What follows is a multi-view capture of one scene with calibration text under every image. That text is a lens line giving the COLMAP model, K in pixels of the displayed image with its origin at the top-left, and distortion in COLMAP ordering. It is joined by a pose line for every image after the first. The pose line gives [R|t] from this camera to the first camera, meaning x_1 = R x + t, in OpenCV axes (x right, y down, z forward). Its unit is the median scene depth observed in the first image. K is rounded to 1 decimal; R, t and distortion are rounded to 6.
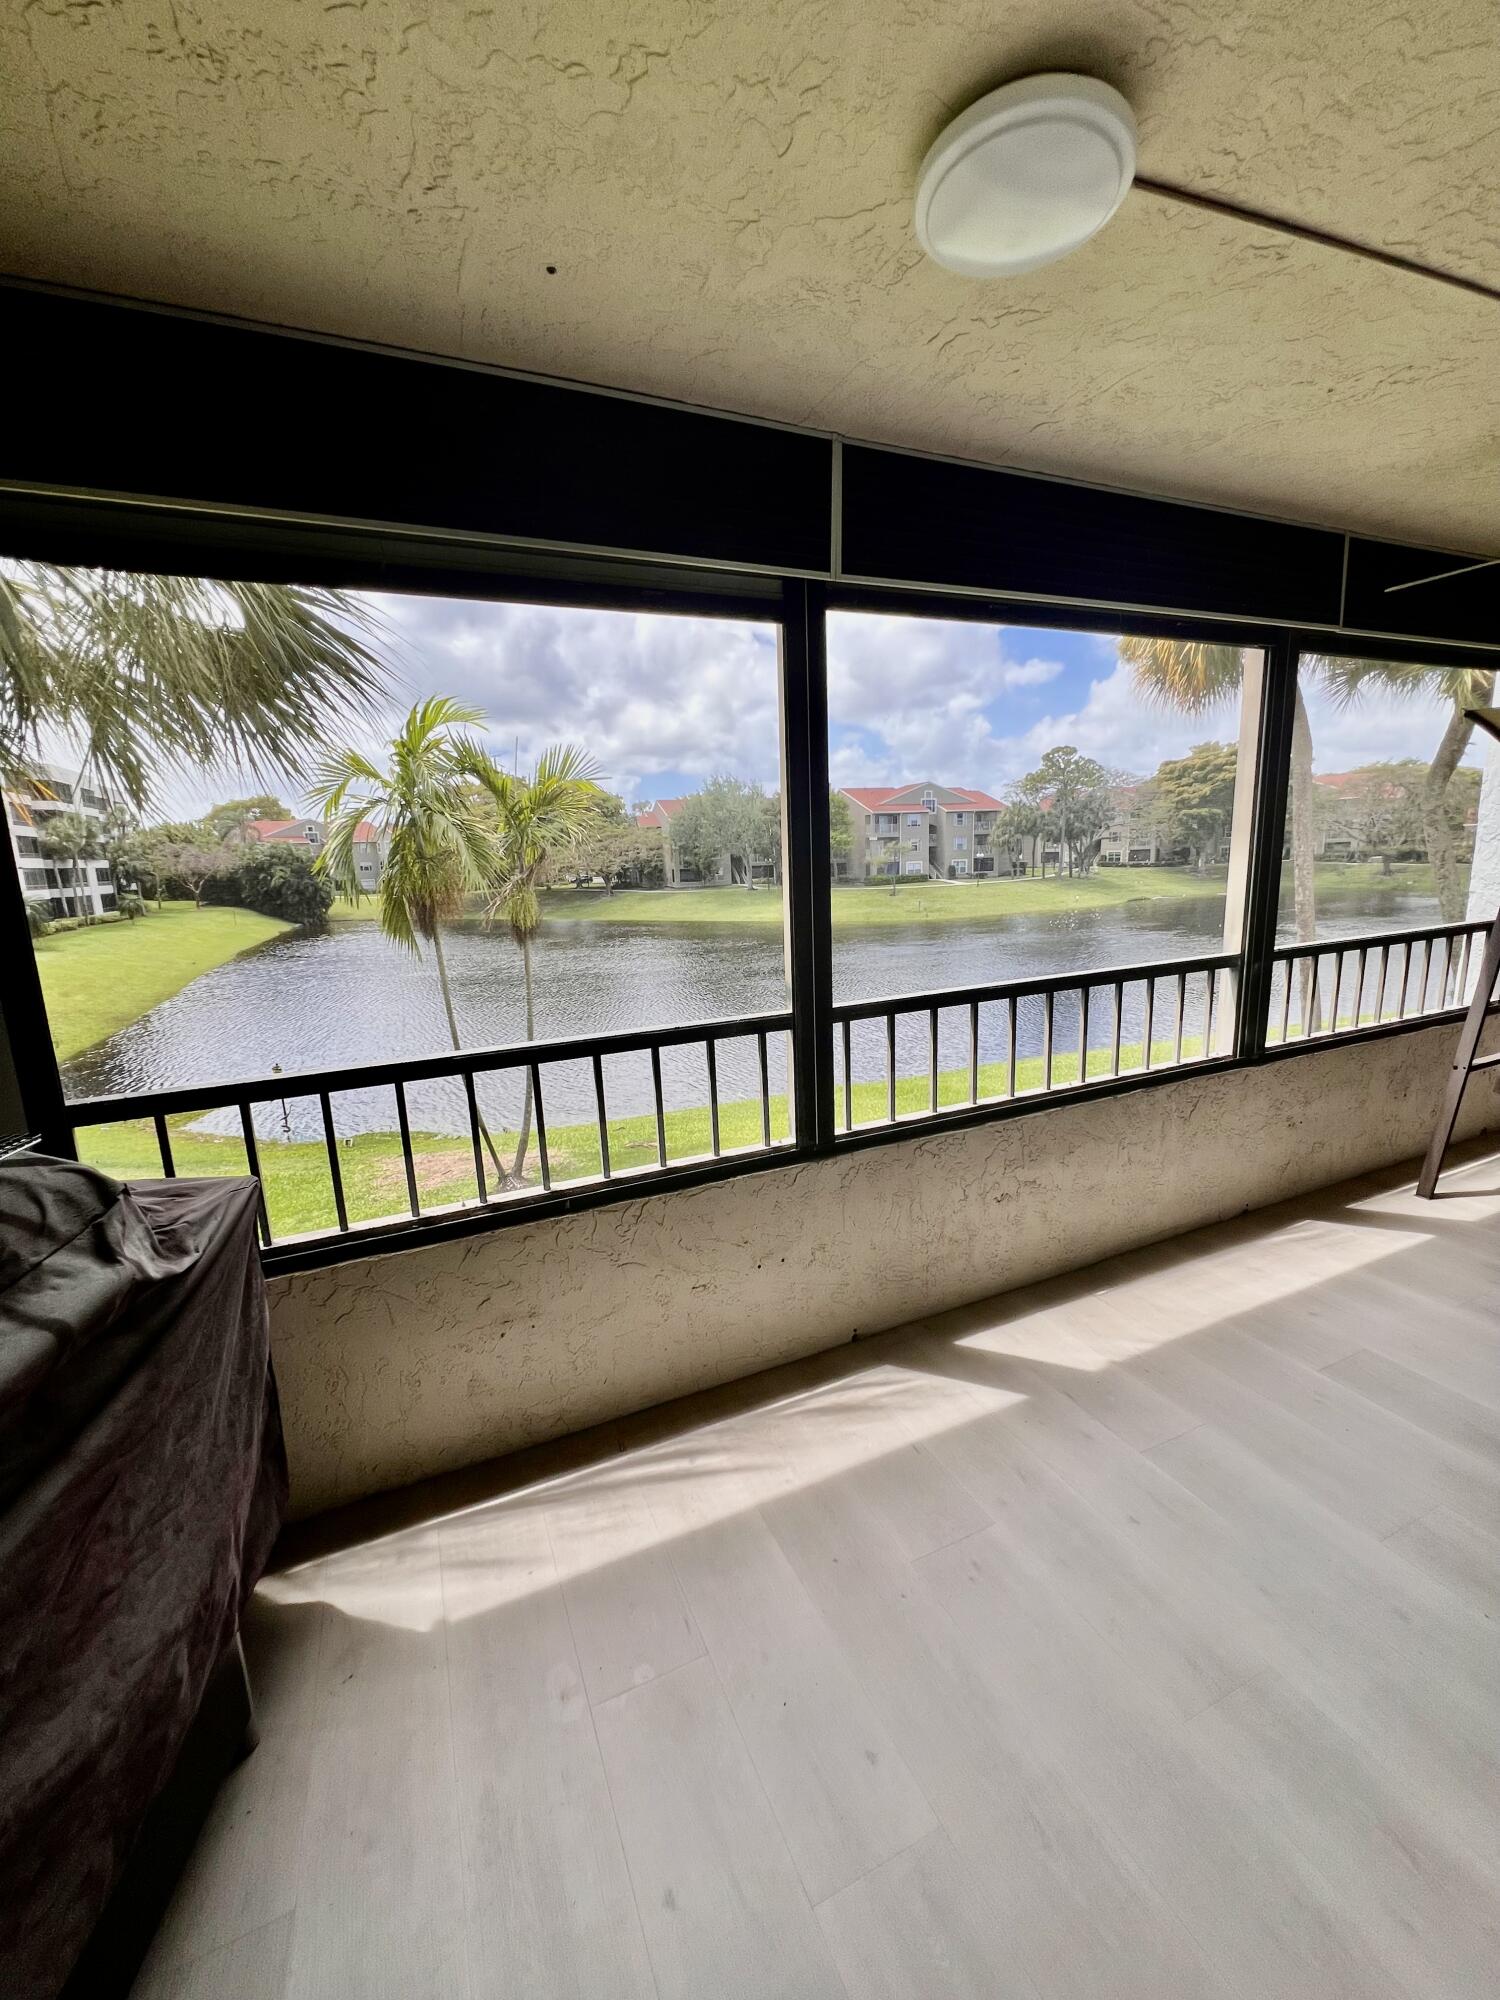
lens RADIAL K [[804.1, 0, 747.8], [0, 804.1, 1003.1], [0, 0, 1]] dist [-0.001449, 0.000020]
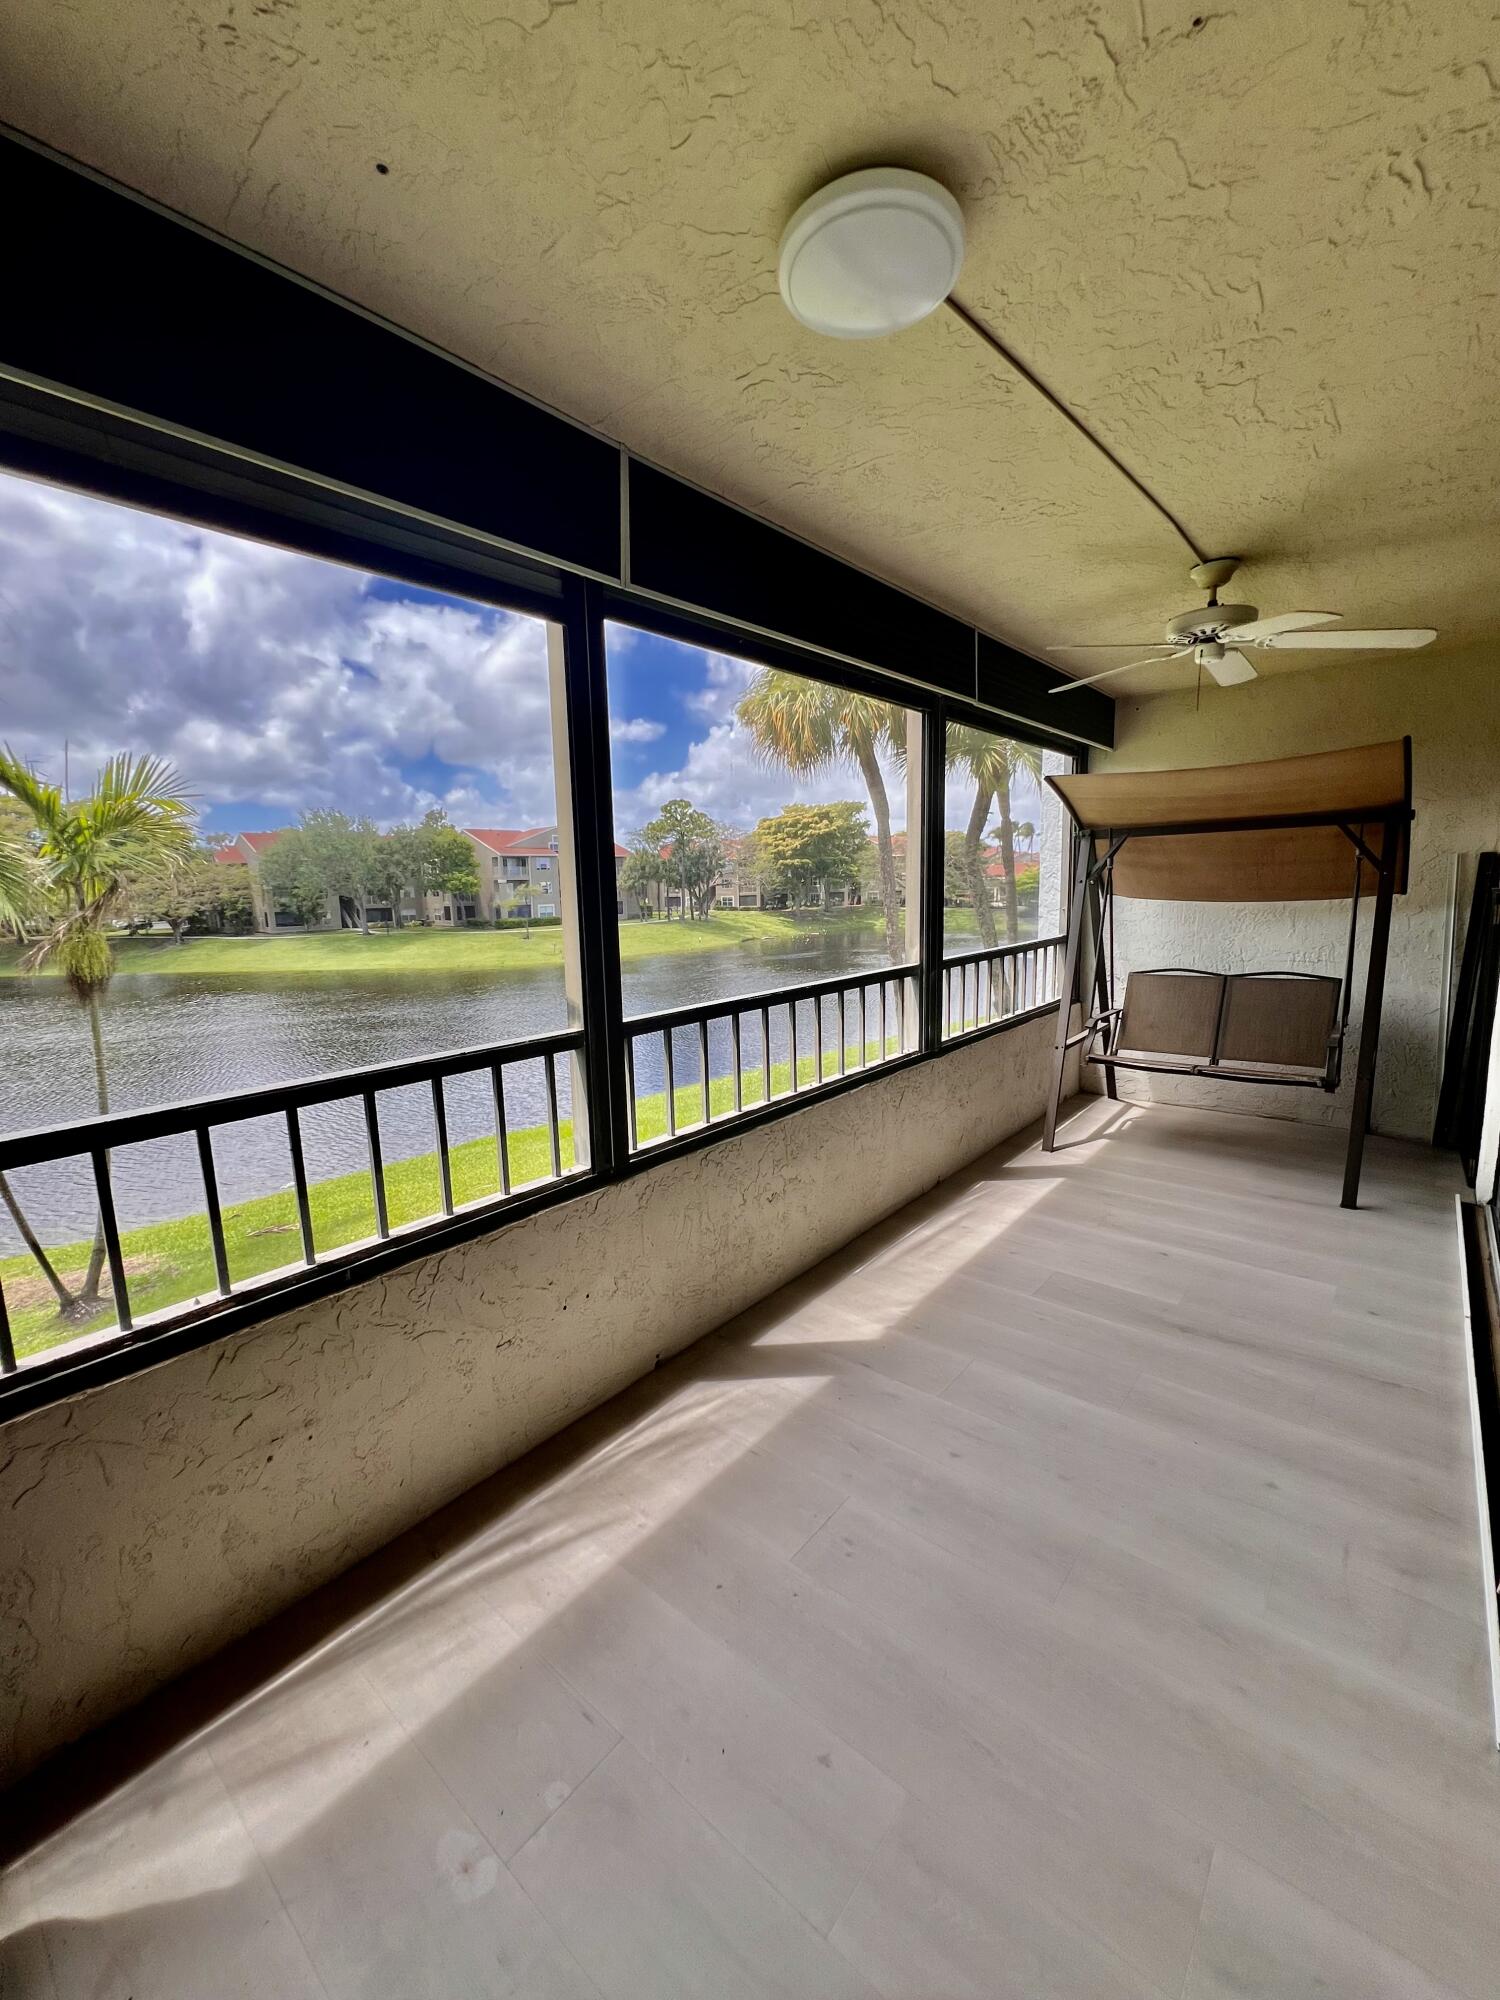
lens RADIAL K [[804.1, 0, 747.8], [0, 804.1, 1003.1], [0, 0, 1]] dist [-0.001449, 0.000020]
pose [[0.899592, -0.048706, 0.434006, -0.159789], [0.072016, 0.996701, -0.037420, 0.026448], [-0.430752, 0.064918, 0.900132, 0.052958]]
